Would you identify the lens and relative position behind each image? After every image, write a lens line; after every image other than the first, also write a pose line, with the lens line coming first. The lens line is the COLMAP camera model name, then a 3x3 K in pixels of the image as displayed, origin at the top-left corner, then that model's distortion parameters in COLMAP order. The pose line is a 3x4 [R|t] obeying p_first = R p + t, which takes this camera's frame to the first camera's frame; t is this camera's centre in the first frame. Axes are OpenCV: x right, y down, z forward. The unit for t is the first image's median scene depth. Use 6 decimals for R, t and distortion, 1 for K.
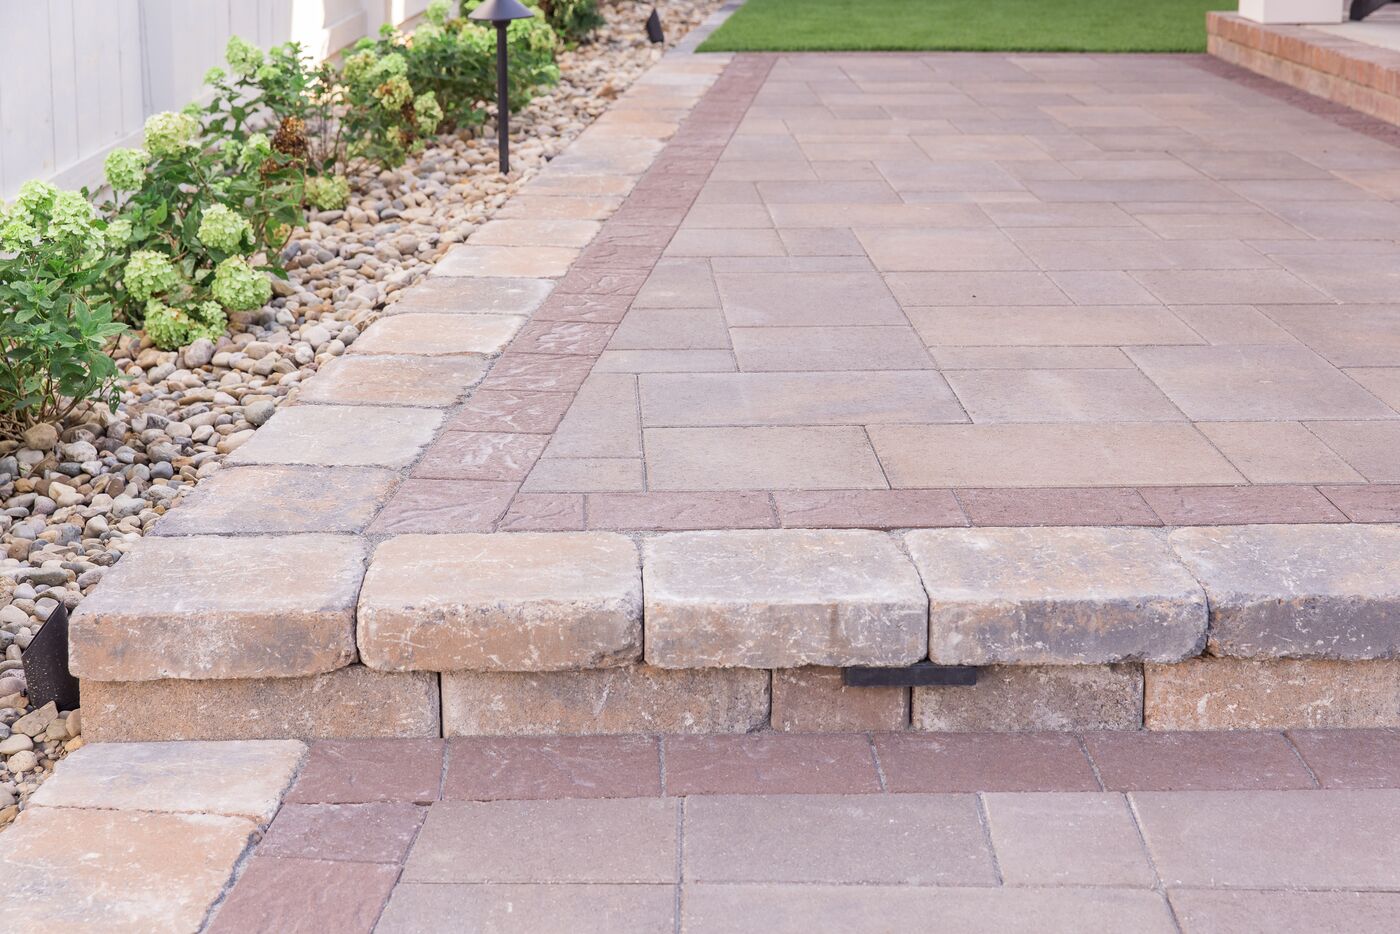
lens RADIAL K [[1841.5, 0, 700.5], [0, 1841.5, 569.2], [0, 0, 1]] dist [0.009130, -0.042437]
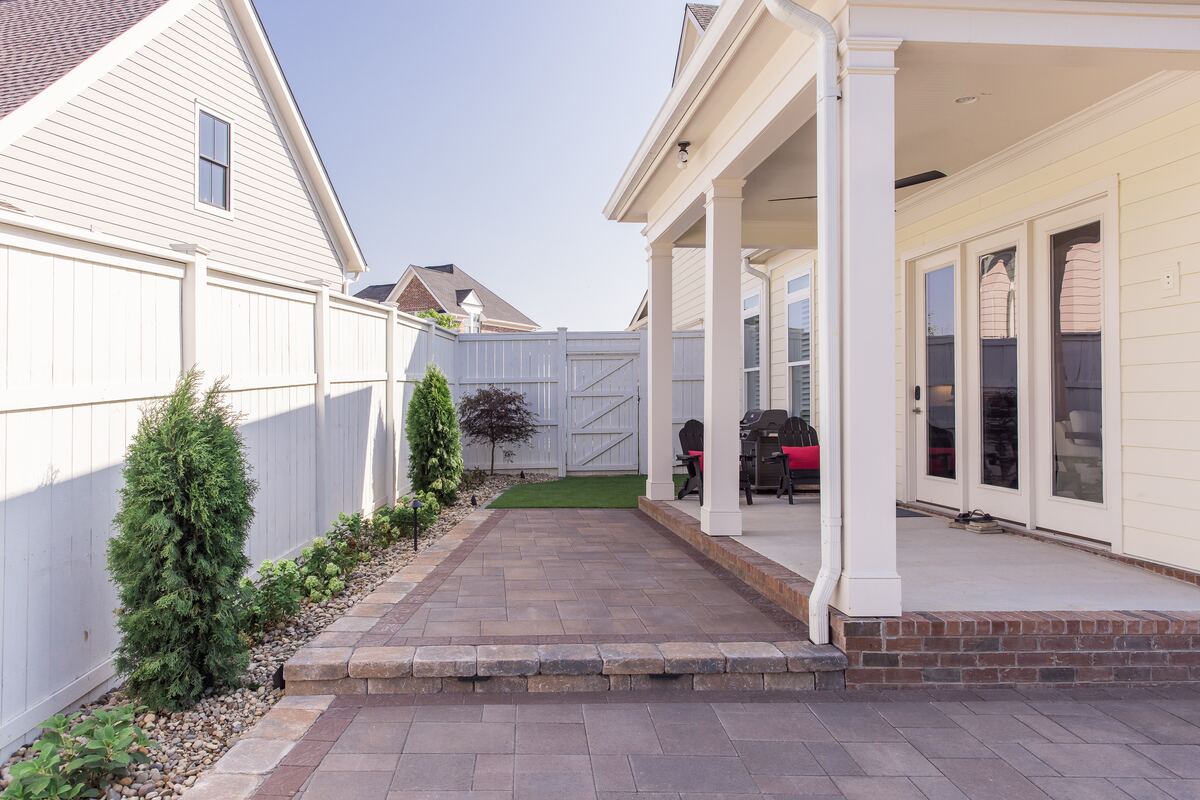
lens RADIAL K [[1578.4, 0, 600.5], [0, 1578.4, 487.6], [0, 0, 1]] dist [0.009130, -0.042437]
pose [[0.987941, -0.015638, -0.154038, 0.788583], [-0.013418, 0.982496, -0.185801, 0.241094], [0.154247, 0.185627, 0.970438, -2.082077]]
